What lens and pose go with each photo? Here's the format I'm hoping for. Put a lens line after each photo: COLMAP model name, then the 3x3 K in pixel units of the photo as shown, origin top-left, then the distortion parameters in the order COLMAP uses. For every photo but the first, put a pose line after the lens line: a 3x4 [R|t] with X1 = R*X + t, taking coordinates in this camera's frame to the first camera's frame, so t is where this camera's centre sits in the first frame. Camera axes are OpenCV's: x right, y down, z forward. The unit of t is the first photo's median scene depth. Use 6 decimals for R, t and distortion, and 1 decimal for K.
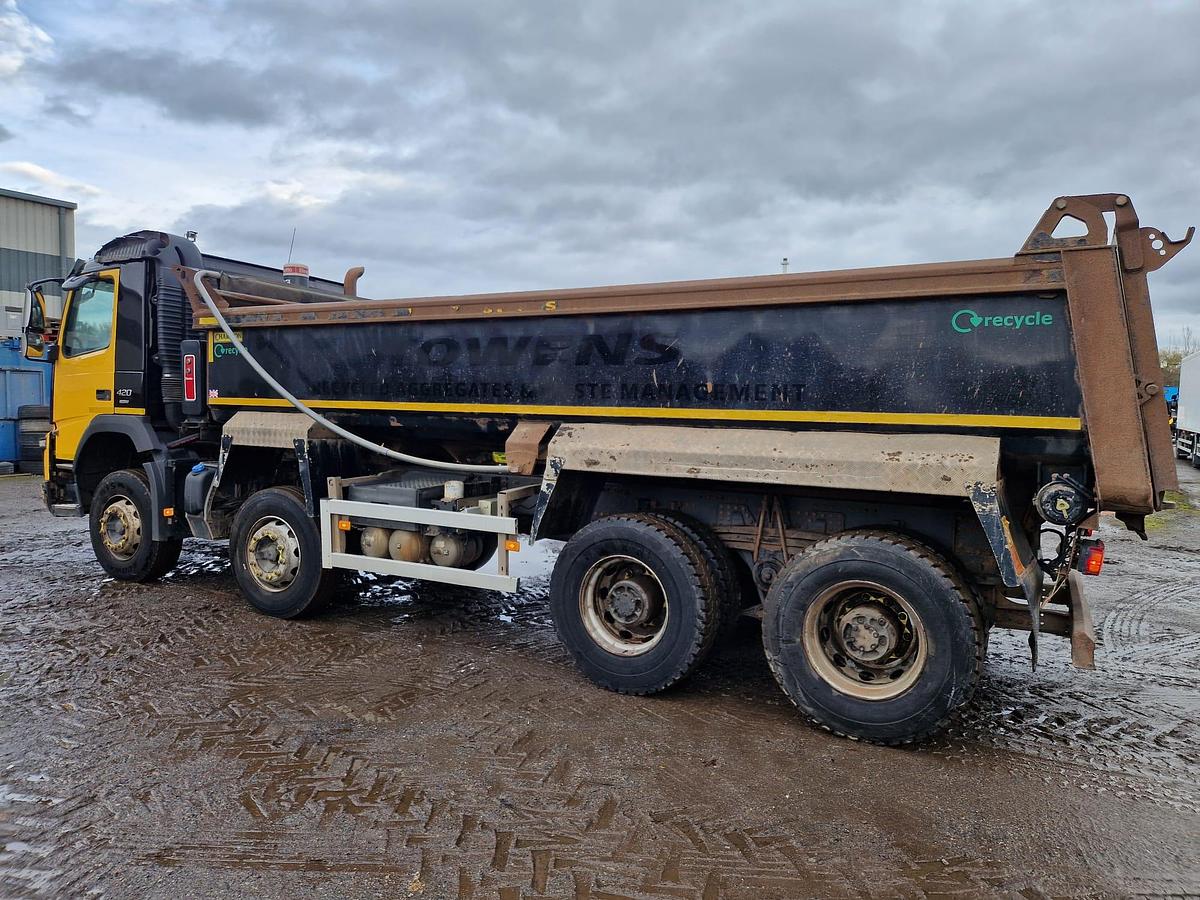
lens RADIAL K [[803.1, 0, 604.5], [0, 803.1, 442.6], [0, 0, 1]] dist [0.076751, -0.062656]
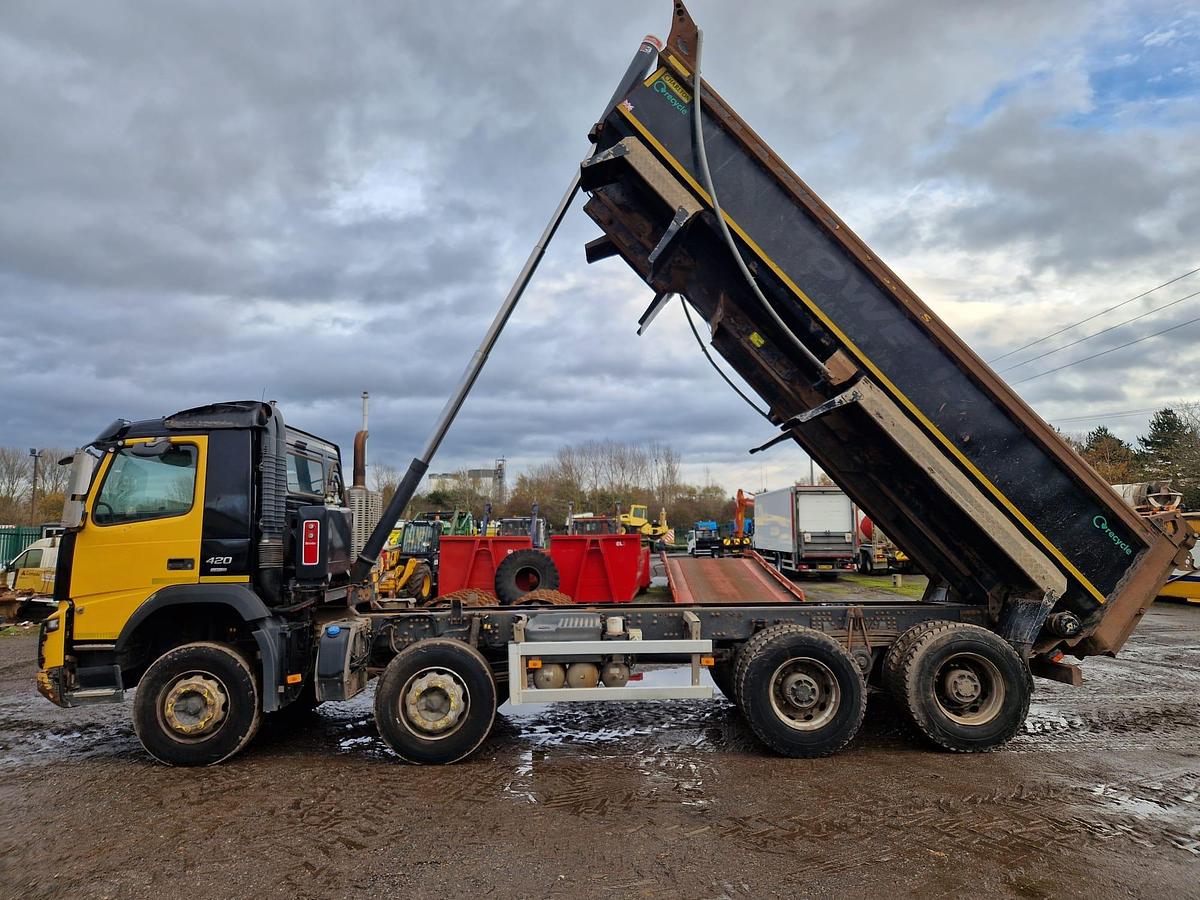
lens RADIAL K [[803.1, 0, 604.5], [0, 803.1, 442.6], [0, 0, 1]] dist [0.076751, -0.062656]
pose [[0.866345, 0.025329, 0.498803, -0.871113], [0.056272, 0.987404, -0.147877, -0.038809], [-0.496265, 0.156182, 0.854007, -0.109740]]
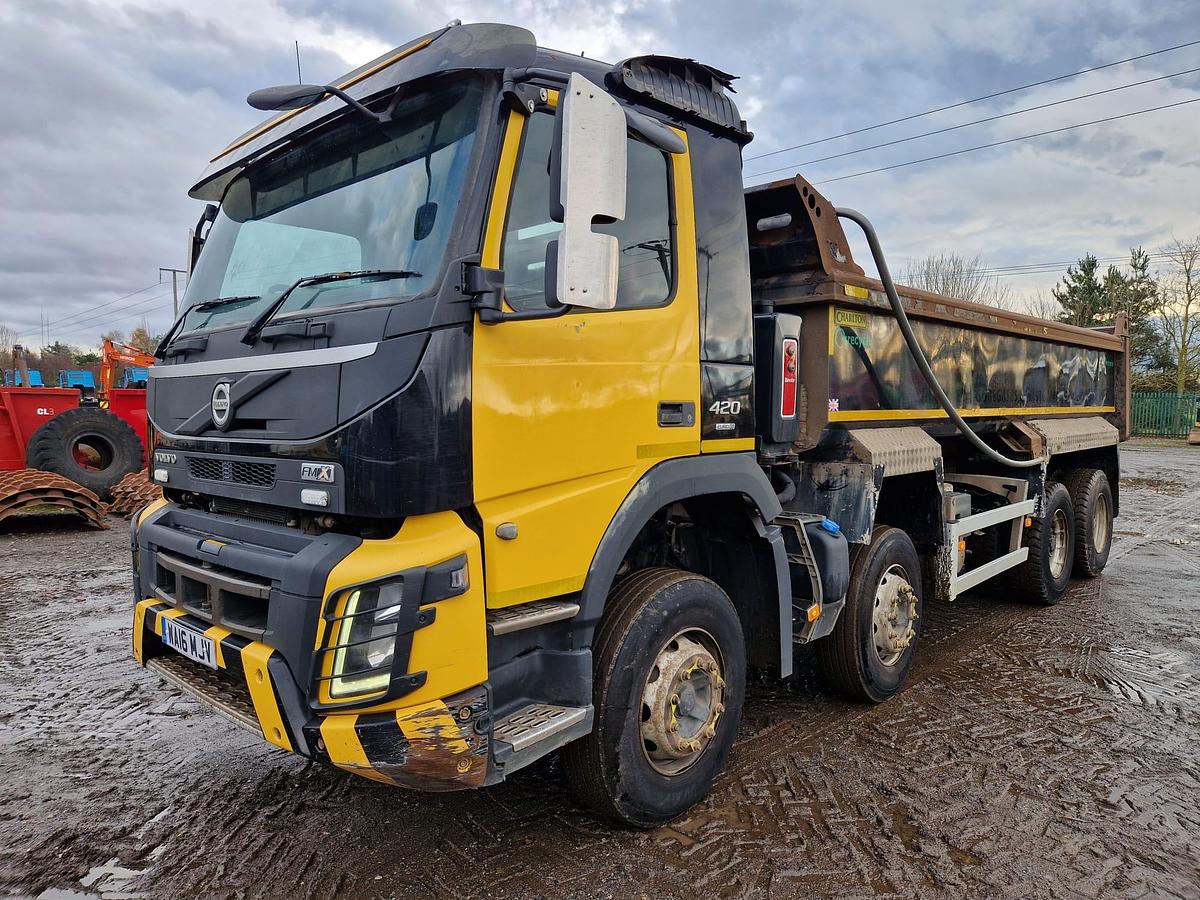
lens RADIAL K [[800.1, 0, 600.0], [0, 800.1, 450.0], [0, 0, 1]] dist [0.083922, -0.073062]
pose [[0.235939, -0.078546, 0.968588, -1.365131], [0.048077, 0.996451, 0.069094, -0.093026], [-0.970578, 0.030264, 0.238878, 1.233943]]
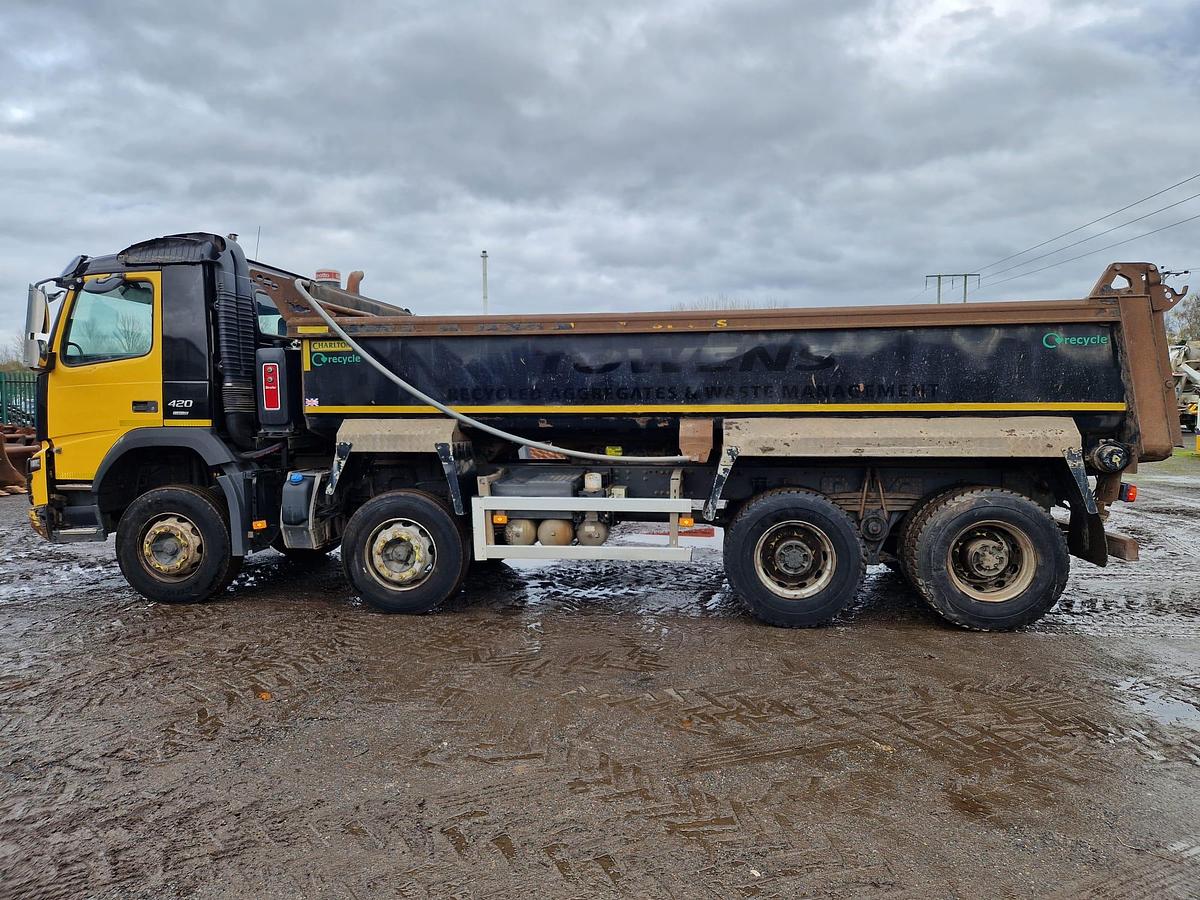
lens RADIAL K [[792.5, 0, 609.3], [0, 792.5, 447.9], [0, 0, 1]] dist [0.070462, -0.047418]
pose [[0.930734, -0.047505, 0.362598, -0.598643], [0.041769, 0.998847, 0.023647, -0.014429], [-0.363303, -0.006863, 0.931646, -0.058646]]
